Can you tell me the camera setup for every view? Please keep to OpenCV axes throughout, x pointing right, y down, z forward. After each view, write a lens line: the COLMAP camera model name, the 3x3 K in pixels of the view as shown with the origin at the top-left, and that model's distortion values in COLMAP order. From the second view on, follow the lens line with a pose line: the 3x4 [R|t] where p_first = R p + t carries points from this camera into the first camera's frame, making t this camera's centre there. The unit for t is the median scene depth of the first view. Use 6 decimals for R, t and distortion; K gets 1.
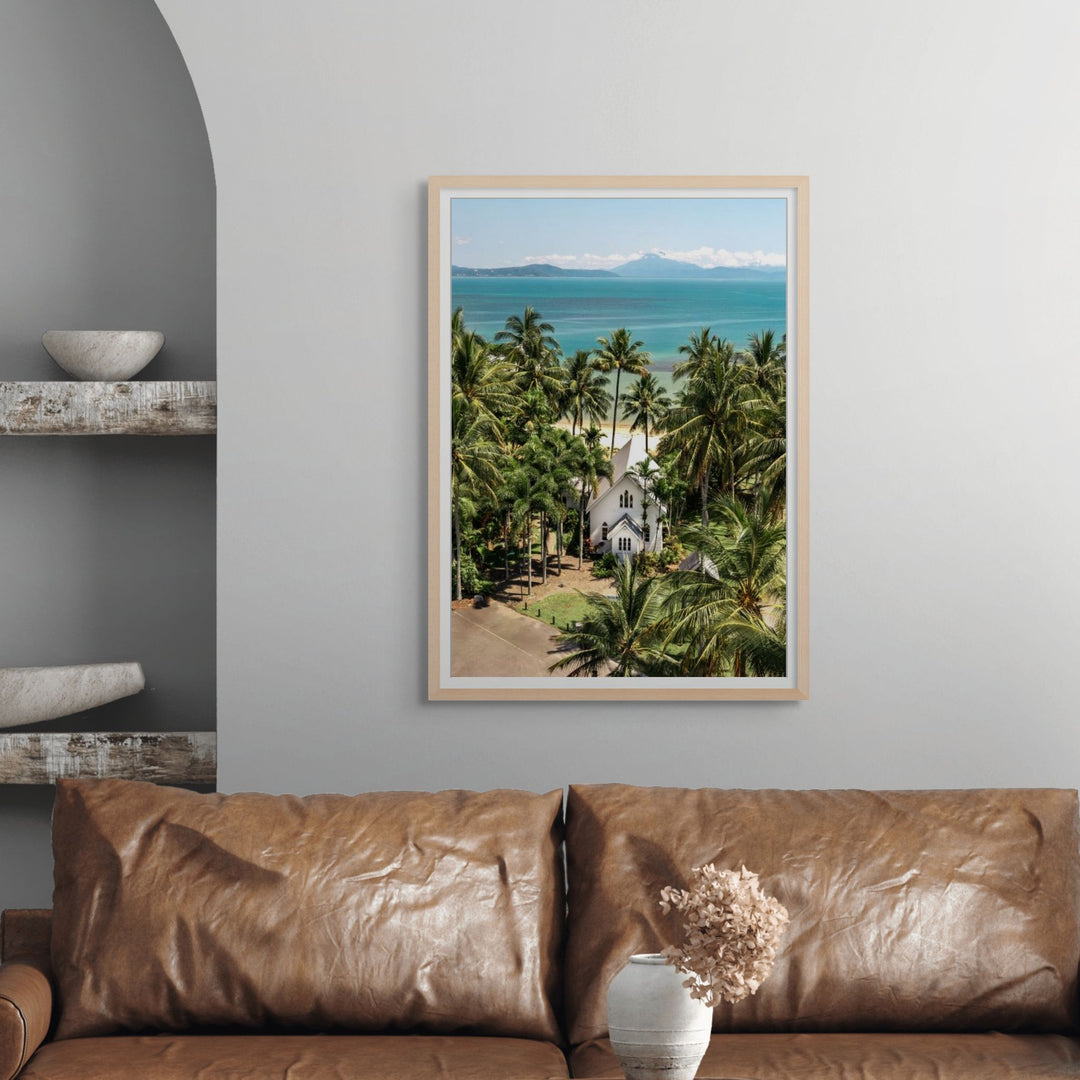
lens RADIAL K [[7034.3, 0, 539.8], [0, 7034.3, 540.3], [0, 0, 1]] dist [-0.173570, 0.000000]
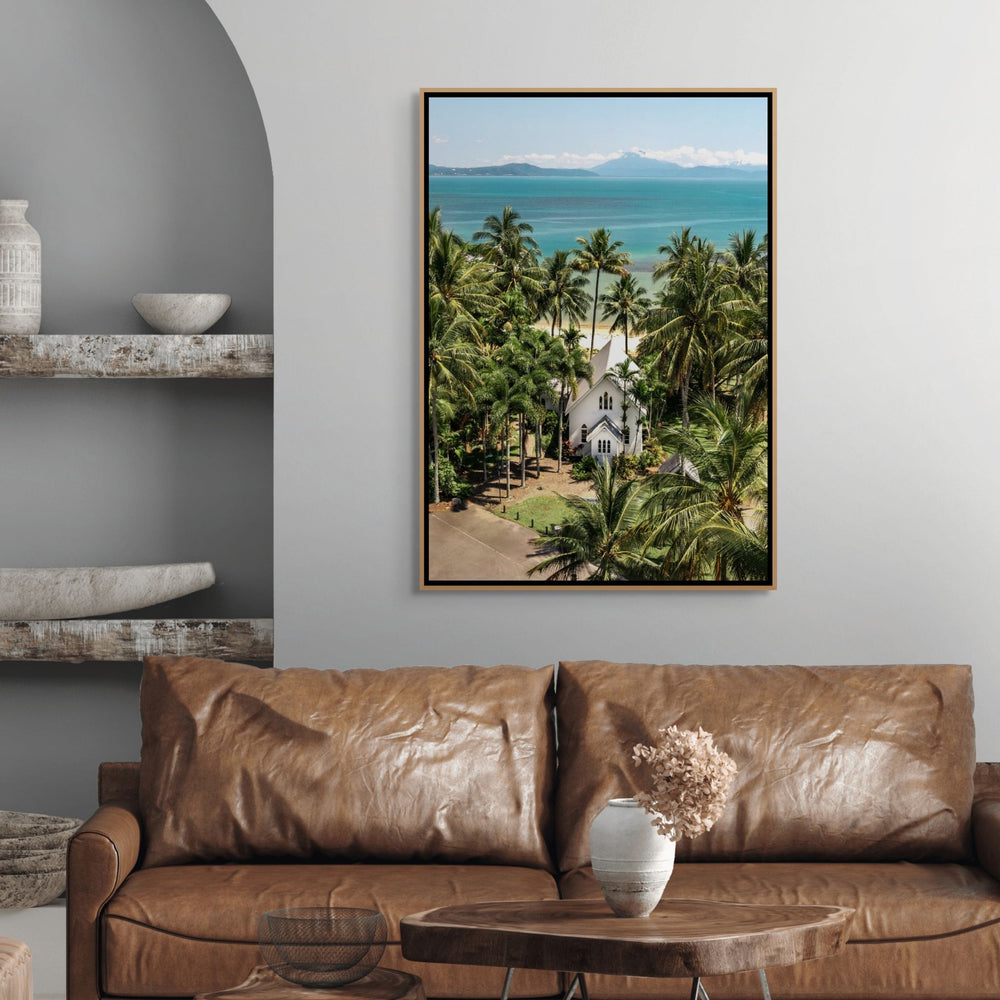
lens RADIAL K [[7347.3, 0, 500.1], [0, 7347.3, 499.9], [0, 0, 1]] dist [-0.246164, 0.000000]
pose [[0.999998, -0.000007, -0.002104, -0.003493], [0.000024, 0.999966, 0.008286, -0.004260], [0.002104, -0.008286, 0.999963, -0.288715]]
